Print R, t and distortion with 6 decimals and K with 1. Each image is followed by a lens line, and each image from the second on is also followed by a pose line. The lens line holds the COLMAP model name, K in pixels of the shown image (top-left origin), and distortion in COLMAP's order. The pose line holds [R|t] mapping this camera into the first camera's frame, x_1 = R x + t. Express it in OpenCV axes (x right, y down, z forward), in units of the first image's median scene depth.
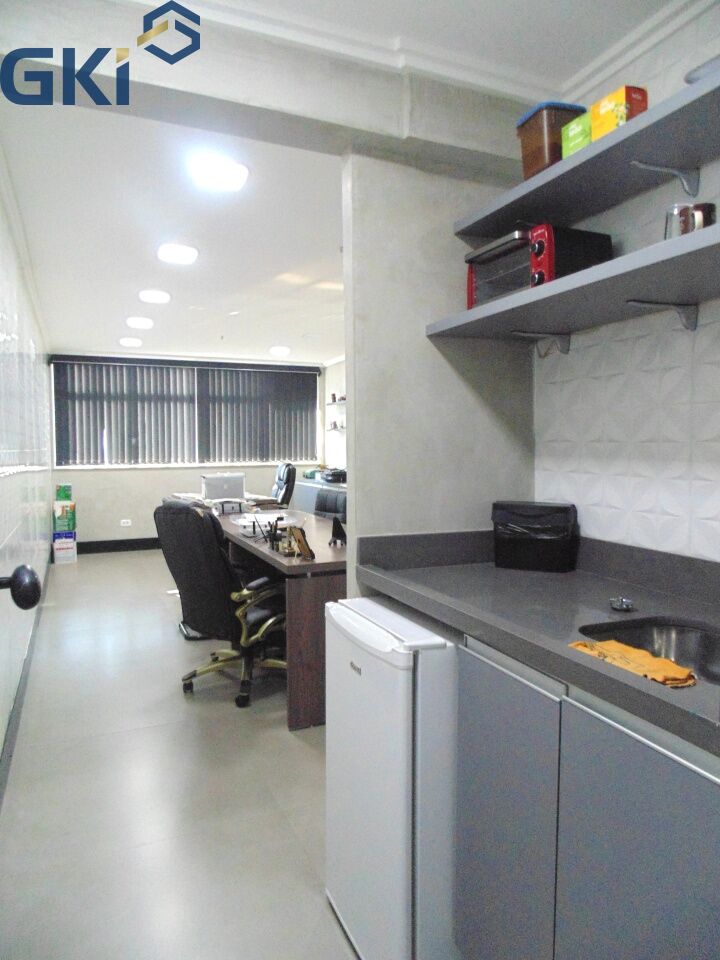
lens RADIAL K [[641.7, 0, 360.8], [0, 641.7, 473.9], [0, 0, 1]] dist [-0.012822, 0.003275]
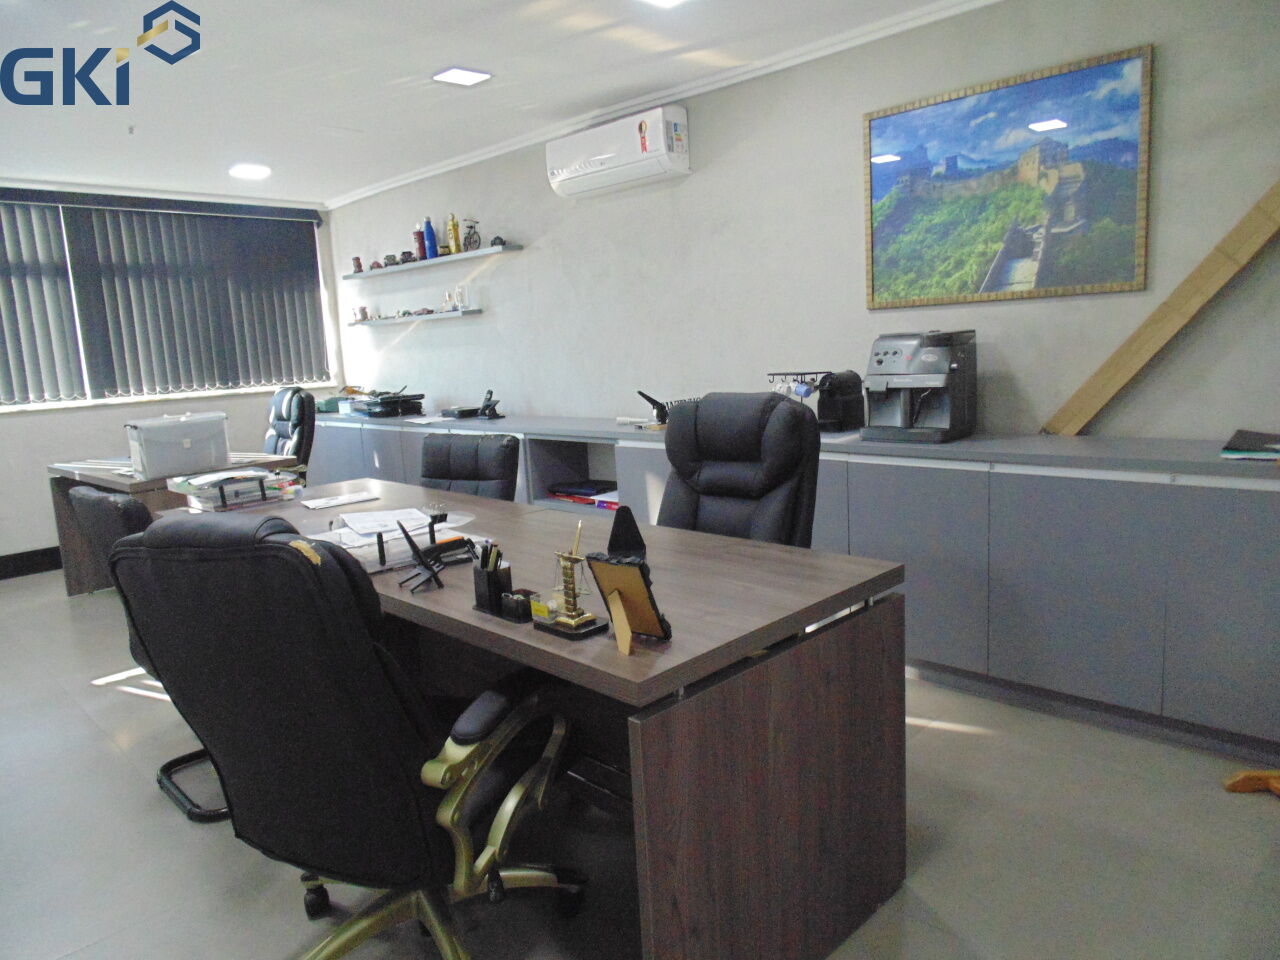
lens RADIAL K [[855.6, 0, 652.1], [0, 855.6, 476.3], [0, 0, 1]] dist [-0.012822, 0.003275]
pose [[0.928861, -0.100071, 0.356655, -0.099766], [0.063281, 0.991532, 0.113397, -0.004973], [-0.364983, -0.082761, 0.927329, 0.234280]]
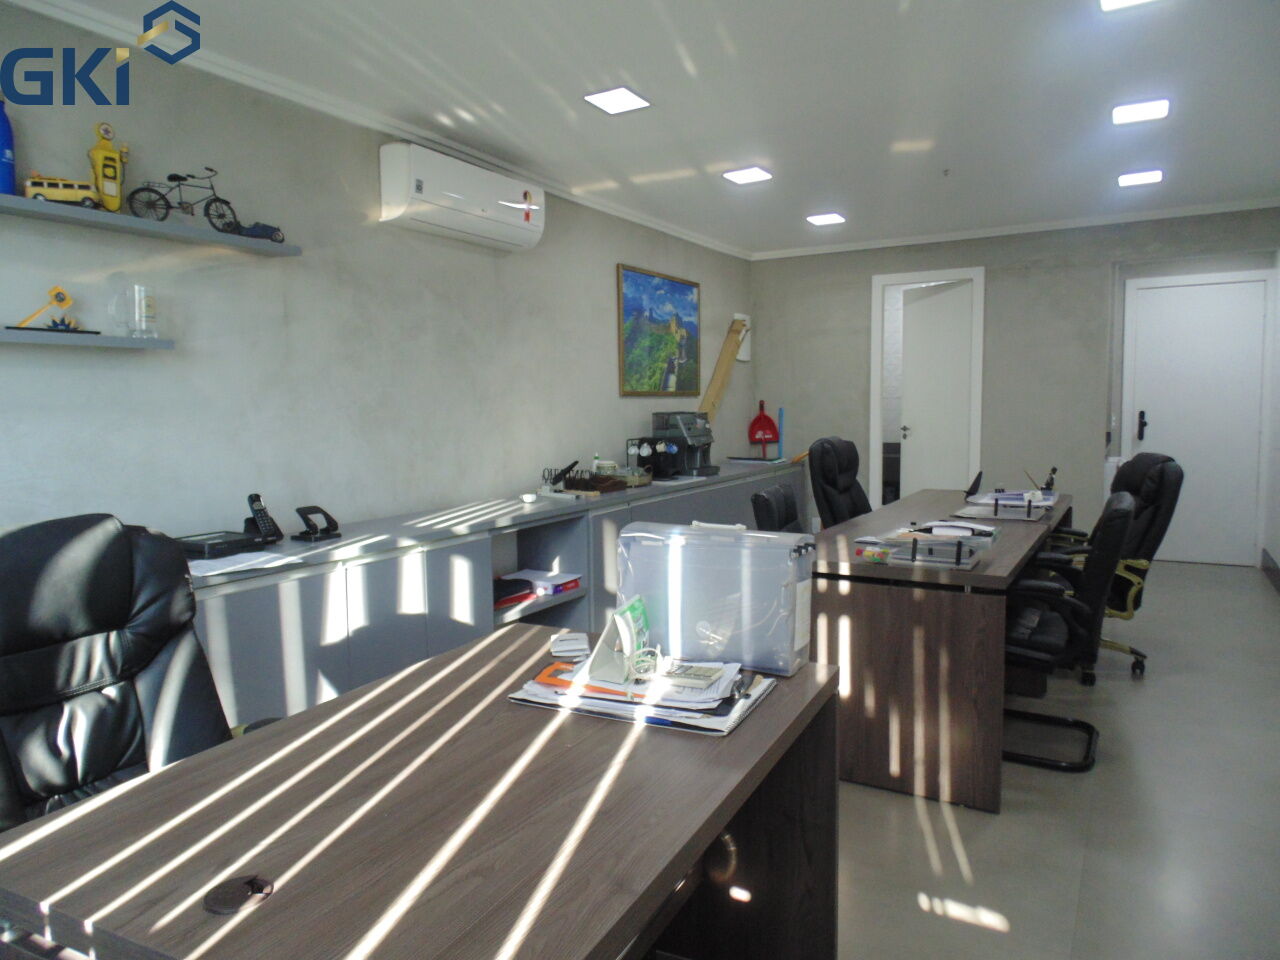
lens RADIAL K [[855.6, 0, 648.0], [0, 855.6, 479.1], [0, 0, 1]] dist [-0.012822, 0.003275]
pose [[-0.594533, -0.059115, 0.801895, -0.352143], [0.052419, 0.992323, 0.112017, -0.041923], [-0.802361, 0.108632, -0.586870, 0.971135]]
